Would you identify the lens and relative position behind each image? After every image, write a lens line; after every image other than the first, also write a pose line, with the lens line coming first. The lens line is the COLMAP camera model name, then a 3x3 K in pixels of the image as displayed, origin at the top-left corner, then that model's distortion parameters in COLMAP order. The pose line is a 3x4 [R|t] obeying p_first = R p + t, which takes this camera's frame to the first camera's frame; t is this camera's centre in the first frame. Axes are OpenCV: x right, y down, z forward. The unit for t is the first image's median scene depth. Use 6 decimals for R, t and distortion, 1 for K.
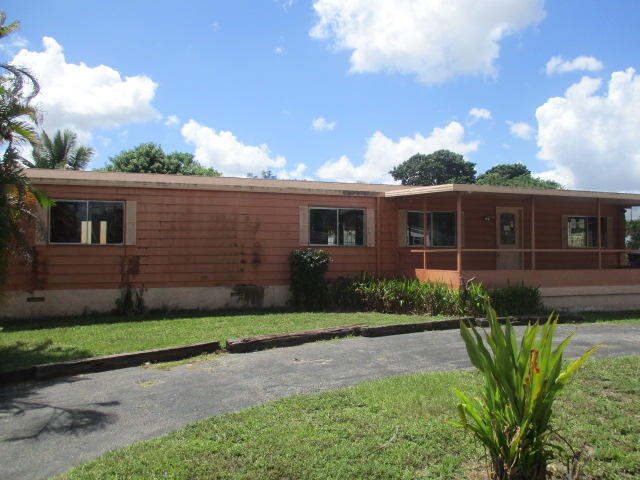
lens RADIAL K [[535.8, 0, 318.1], [0, 535.8, 240.2], [0, 0, 1]] dist [-0.045565, 0.016946]
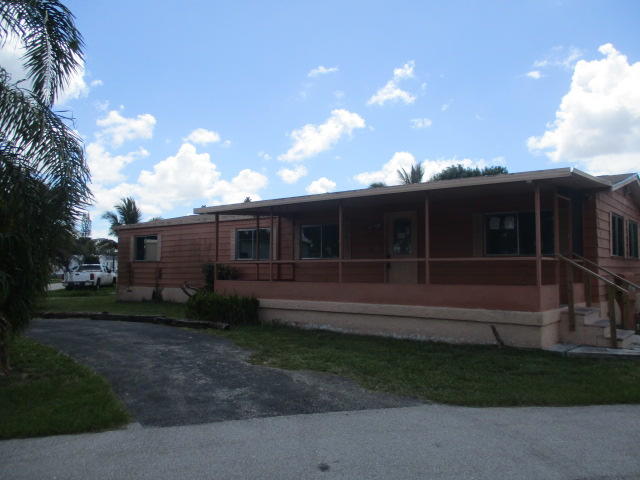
lens RADIAL K [[535.8, 0, 317.5], [0, 535.8, 240.5], [0, 0, 1]] dist [-0.045565, 0.016946]
pose [[0.515822, -0.044337, -0.855547, 1.257116], [0.032230, 0.998957, -0.032337, 0.013422], [0.856089, -0.010895, 0.516714, 0.524150]]
